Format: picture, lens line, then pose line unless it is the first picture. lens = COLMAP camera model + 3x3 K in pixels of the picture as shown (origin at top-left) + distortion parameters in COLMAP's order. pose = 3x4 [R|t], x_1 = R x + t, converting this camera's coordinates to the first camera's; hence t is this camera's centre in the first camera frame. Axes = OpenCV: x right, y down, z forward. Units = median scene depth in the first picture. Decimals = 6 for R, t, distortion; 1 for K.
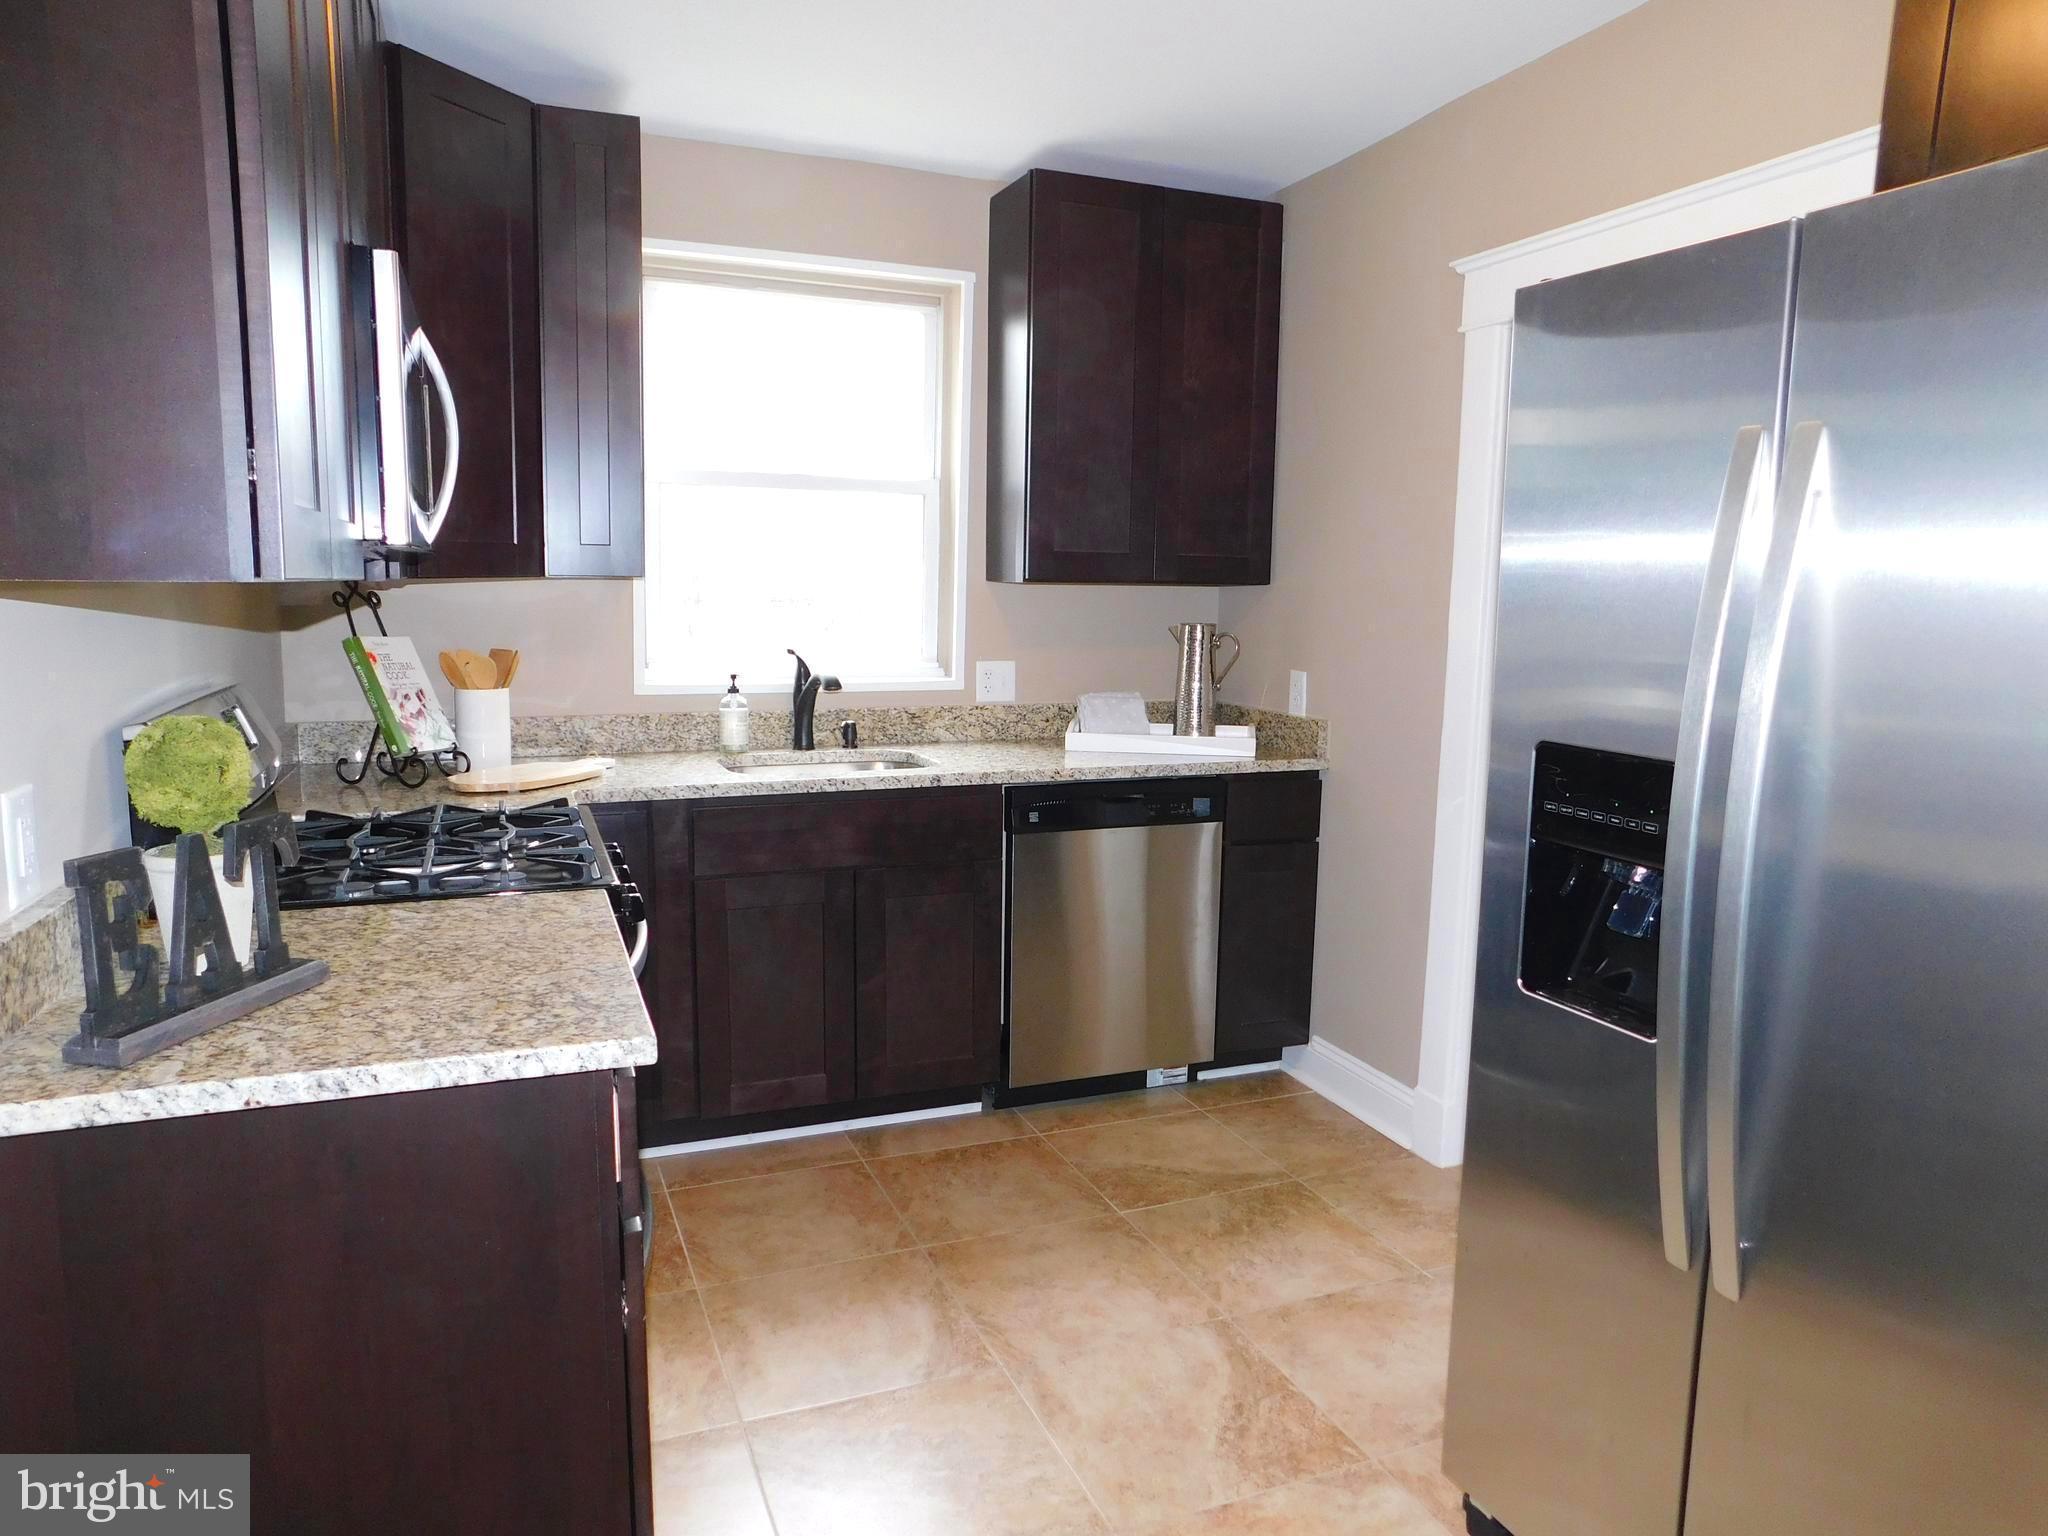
lens RADIAL K [[1428.6, 0, 1032.9], [0, 1428.6, 780.4], [0, 0, 1]] dist [-0.046277, 0.038765]
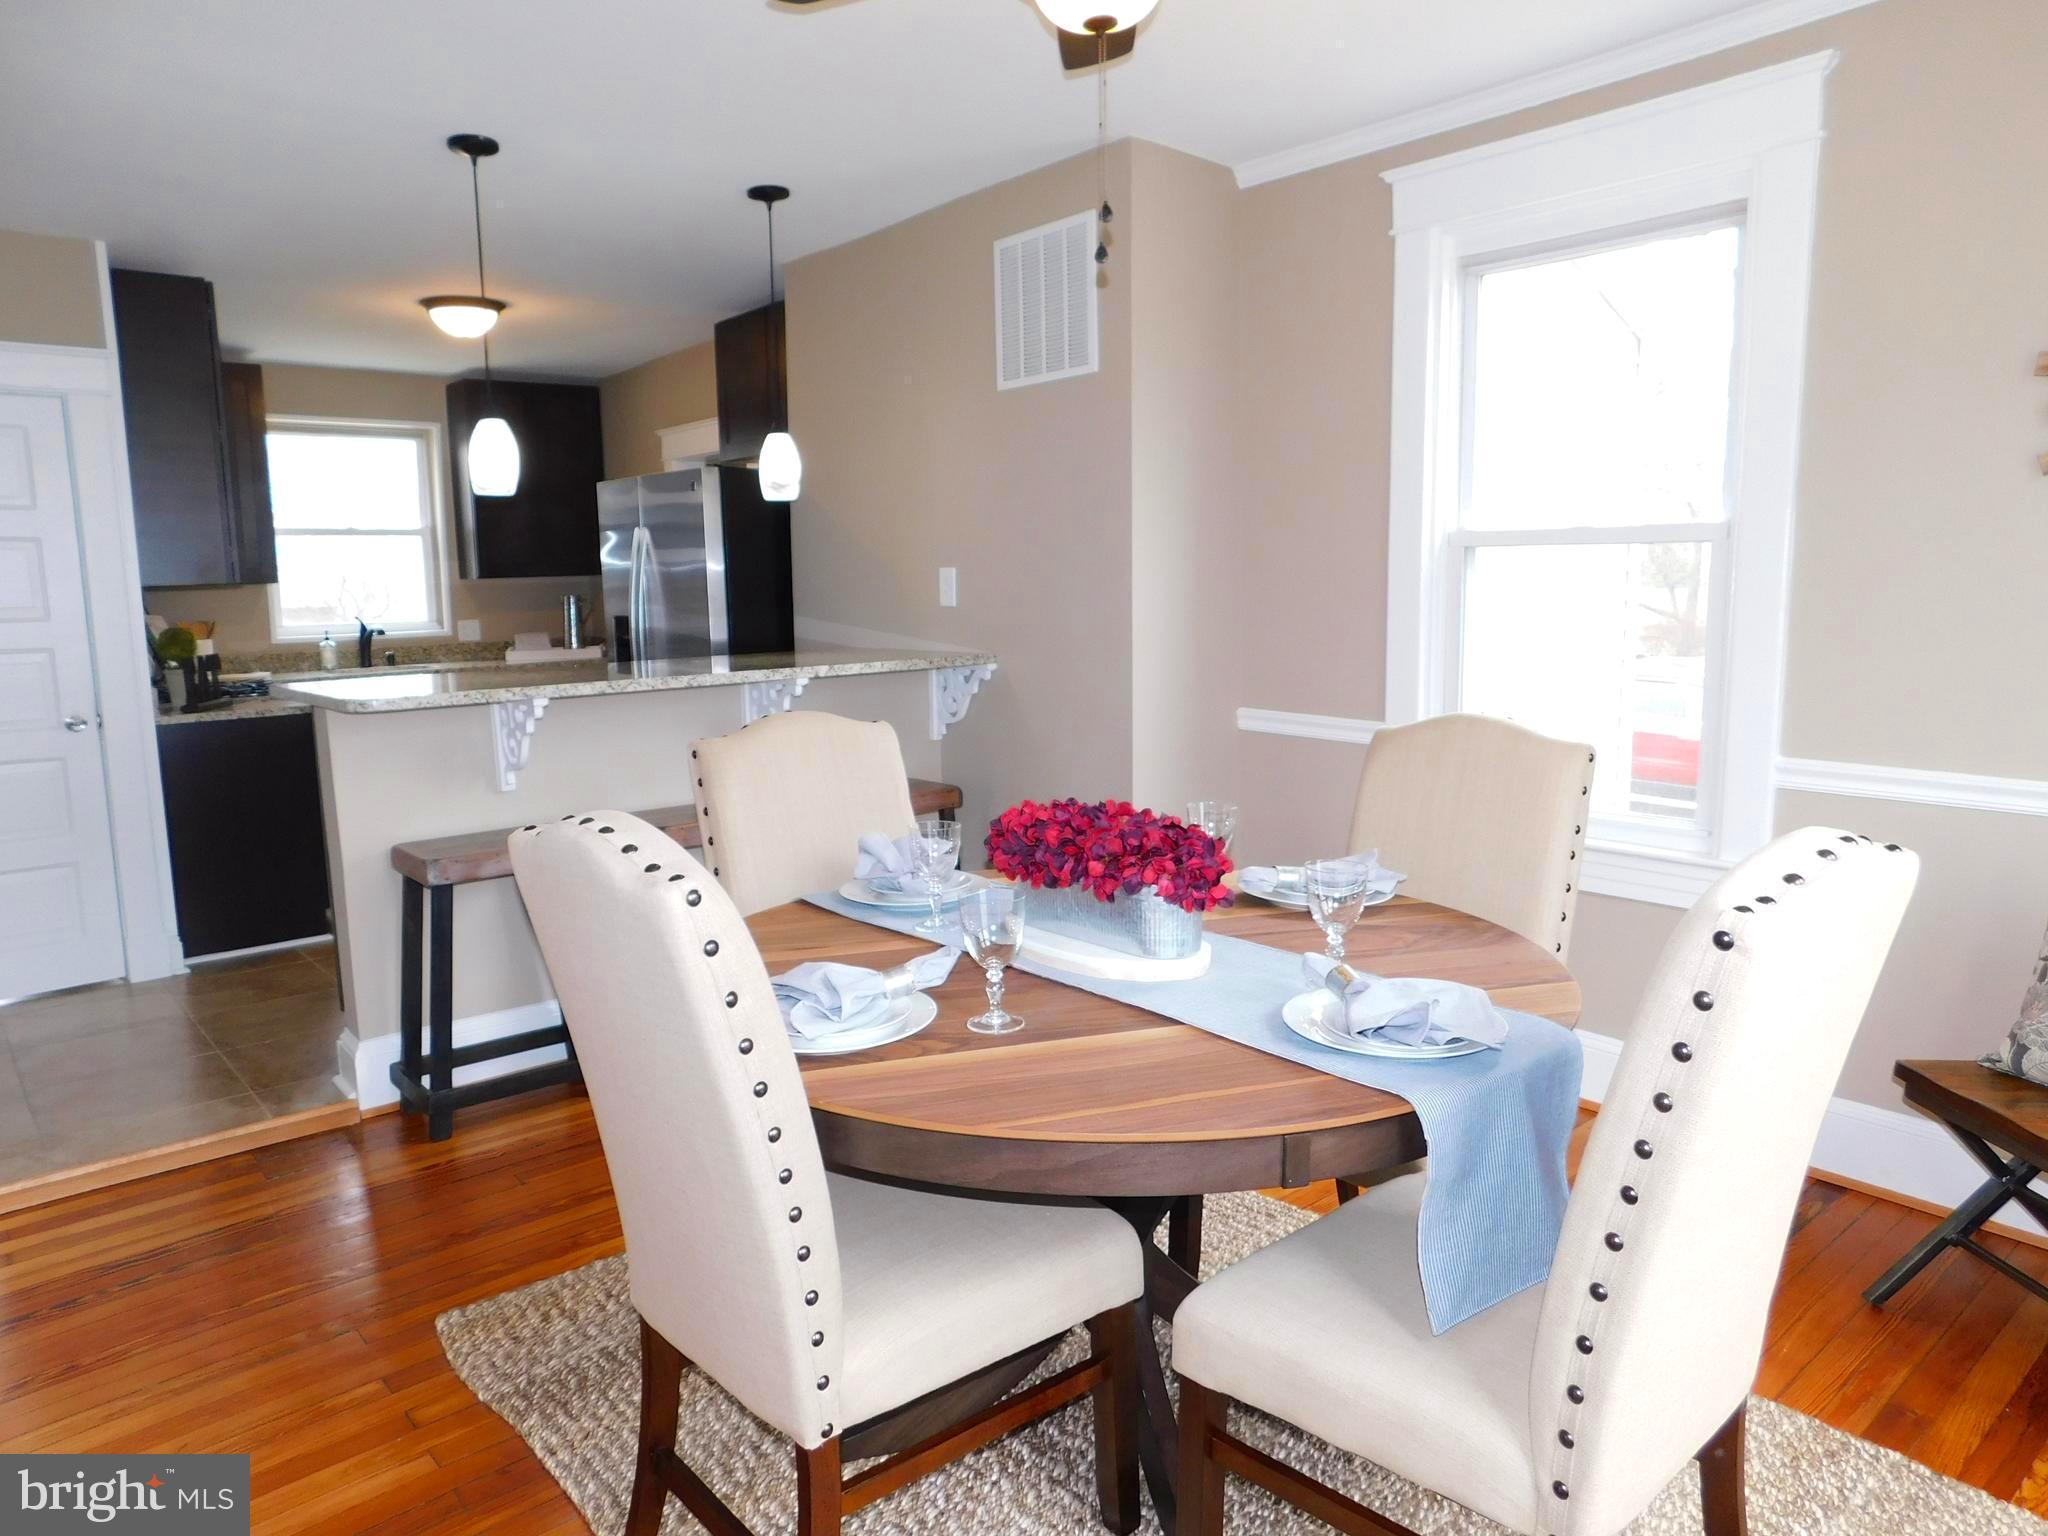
lens RADIAL K [[1428.6, 0, 1018.9], [0, 1428.6, 747.4], [0, 0, 1]] dist [-0.046277, 0.038765]
pose [[0.951659, -0.077128, 0.297317, 0.106258], [0.082962, 0.996528, -0.007033, 0.177059], [-0.295742, 0.031359, 0.954753, -1.132184]]
